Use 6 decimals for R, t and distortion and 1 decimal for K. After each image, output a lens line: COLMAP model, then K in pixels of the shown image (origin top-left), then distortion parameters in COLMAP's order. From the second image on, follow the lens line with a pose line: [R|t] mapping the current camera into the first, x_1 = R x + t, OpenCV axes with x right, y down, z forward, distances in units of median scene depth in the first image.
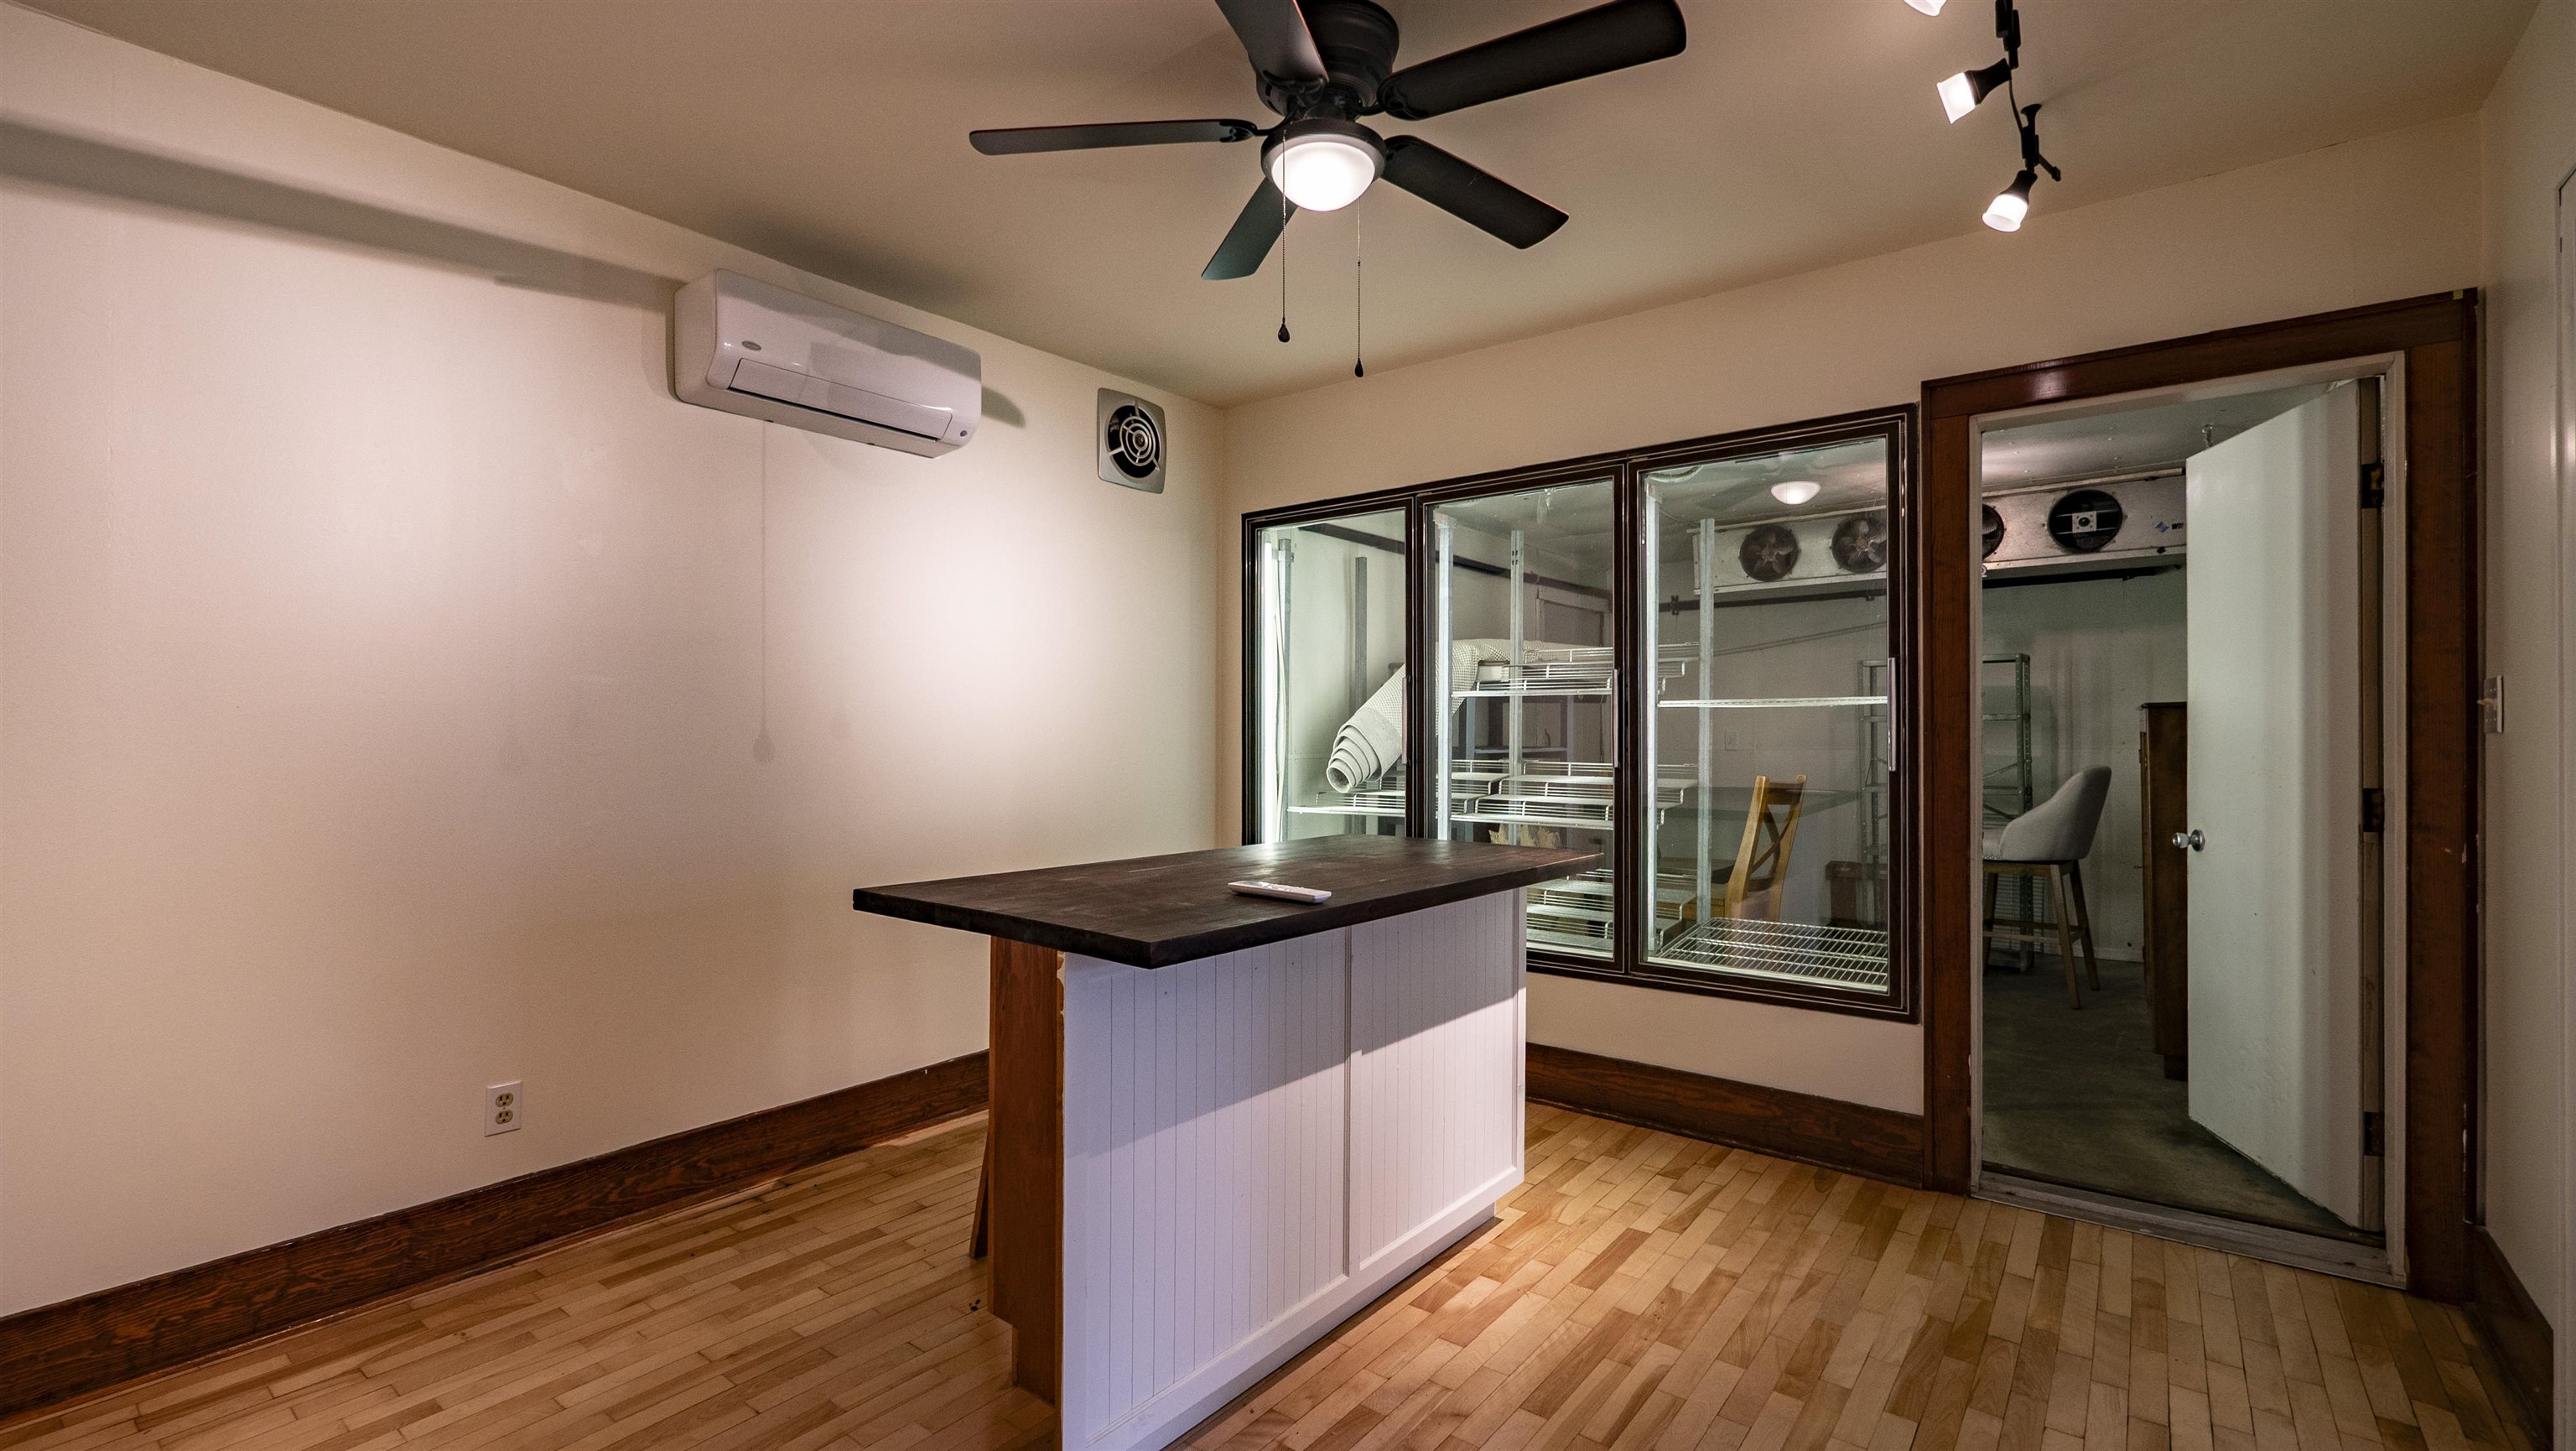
lens RADIAL K [[1114.8, 0, 1277.5], [0, 1114.8, 729.6], [0, 0, 1]] dist [-0.014967, 0.001141]
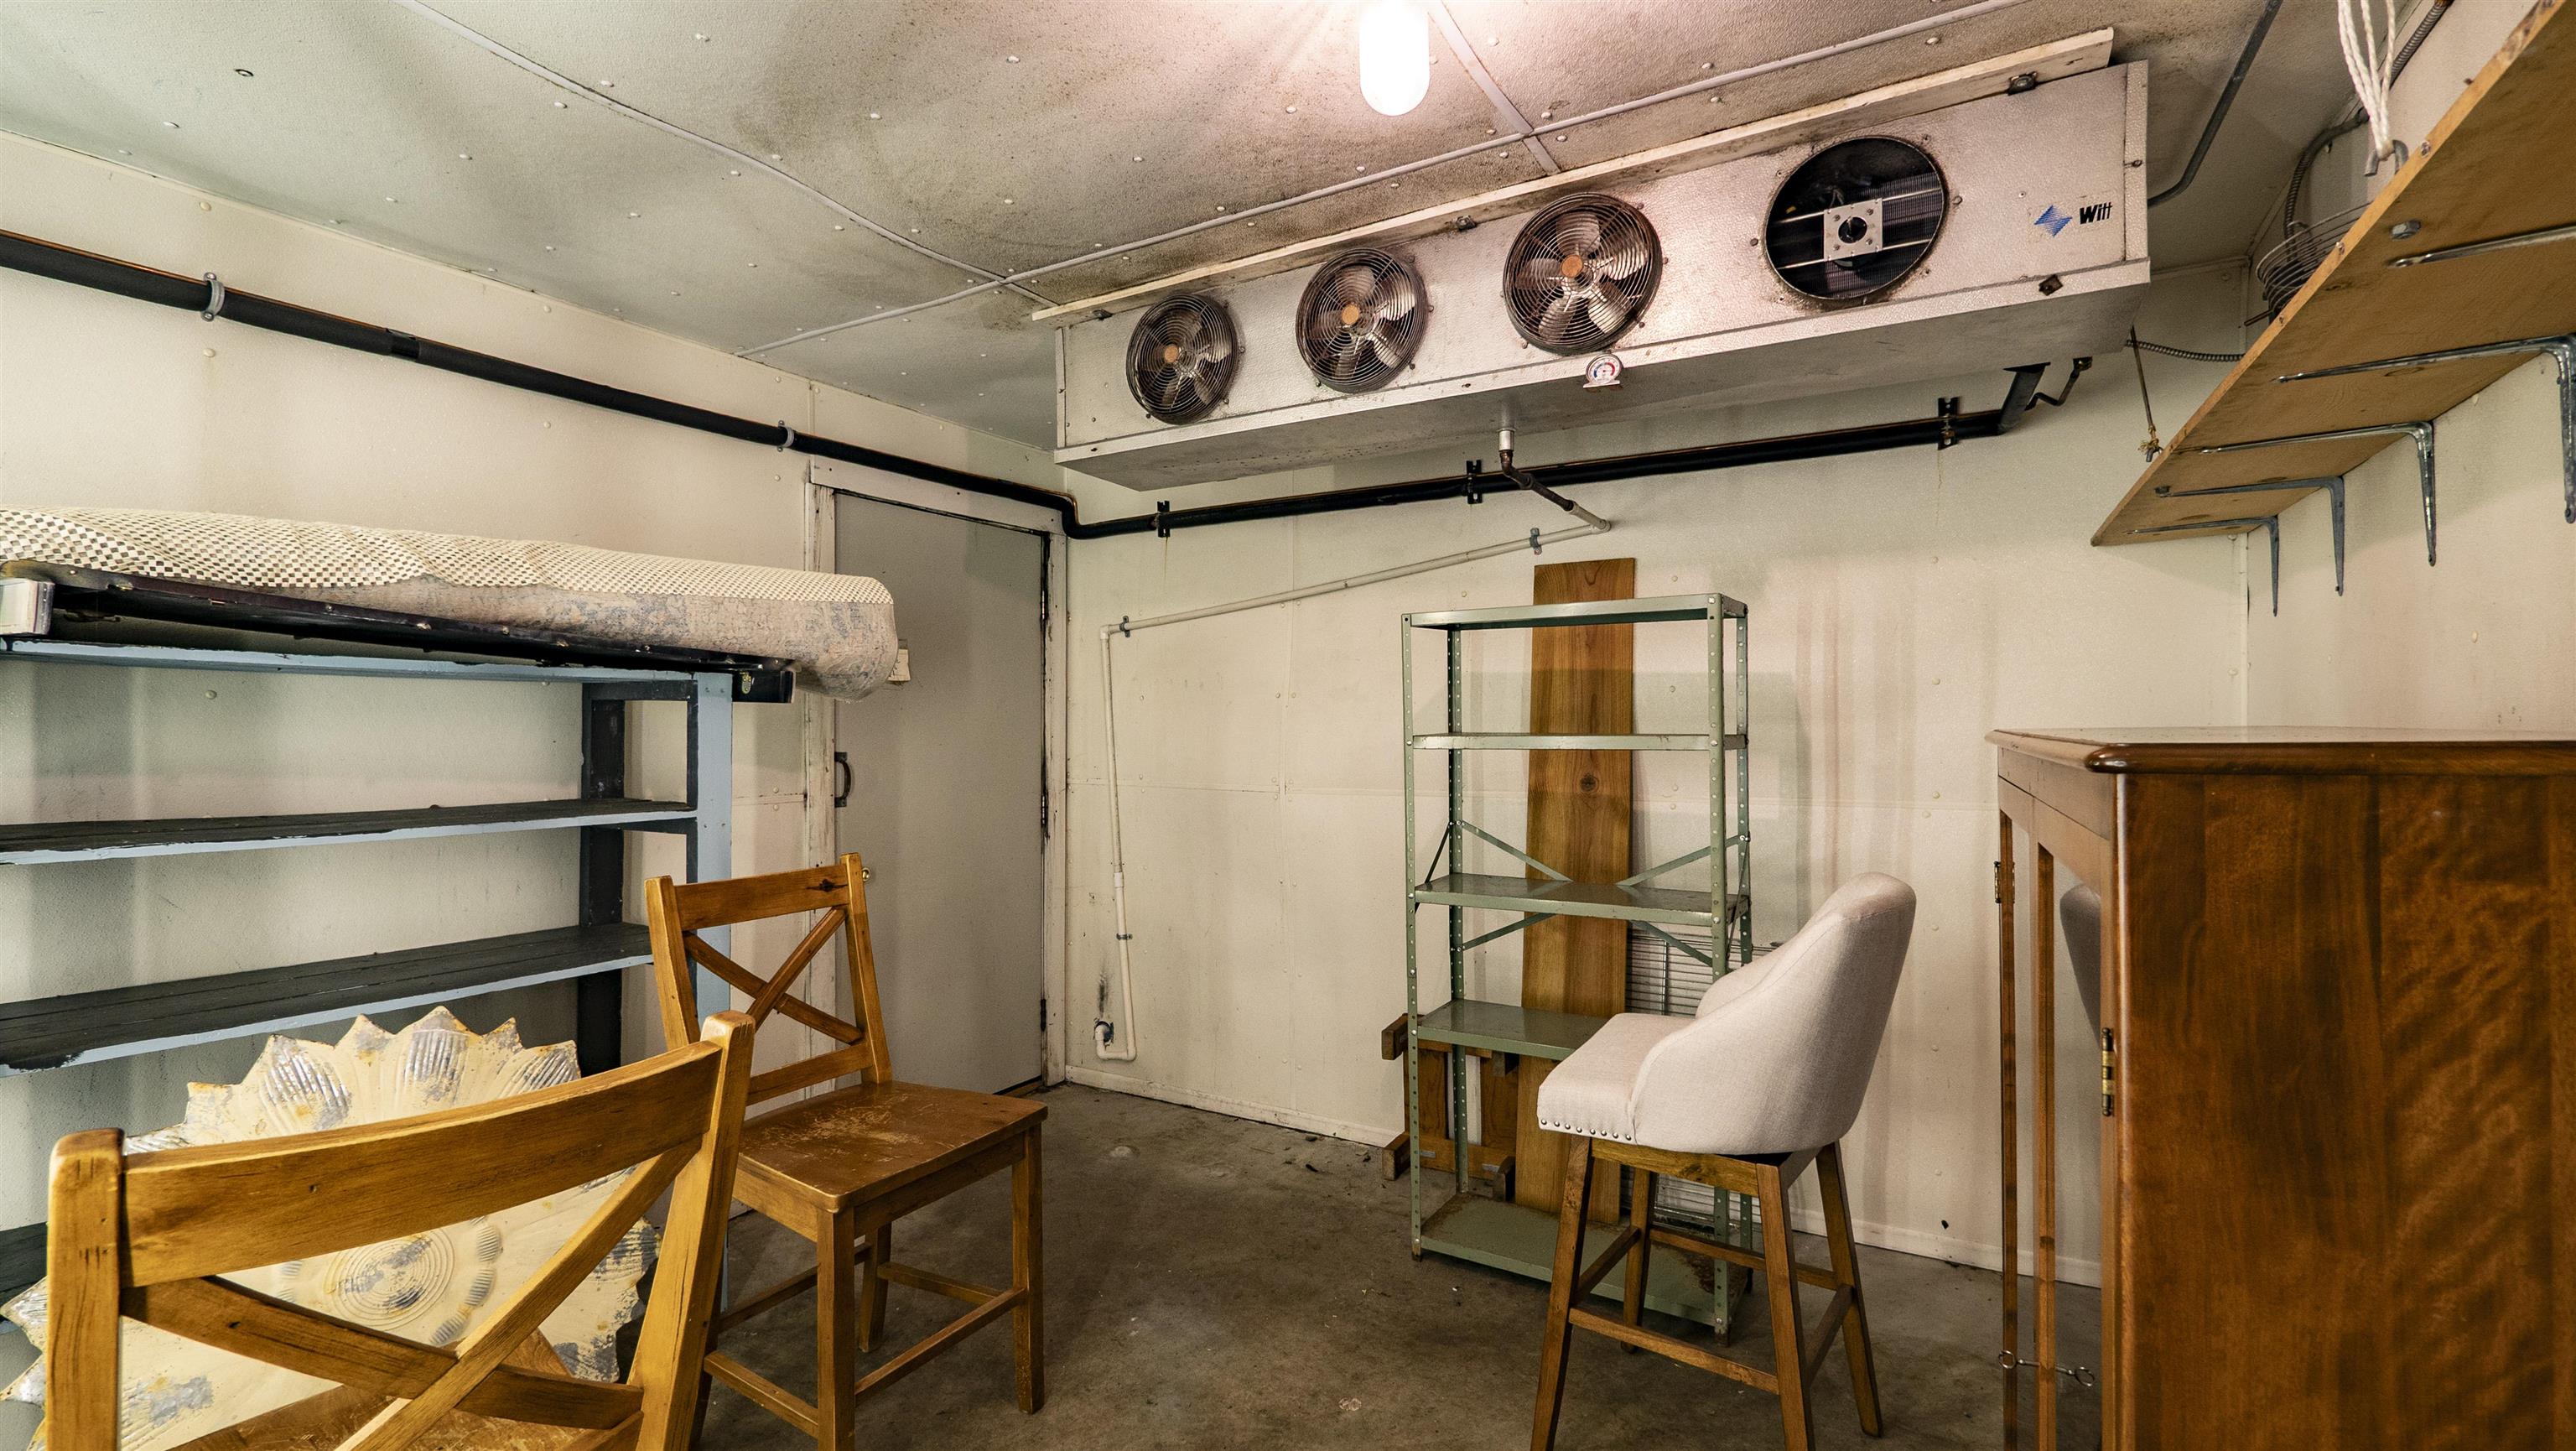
lens RADIAL K [[1114.8, 0, 1294.1], [0, 1114.8, 724.7], [0, 0, 1]] dist [-0.014967, 0.001141]
pose [[0.989601, 0.002009, 0.143829, 0.473655], [-0.002539, 0.999991, 0.003503, -0.020959], [-0.143820, -0.003832, 0.989596, 0.635124]]
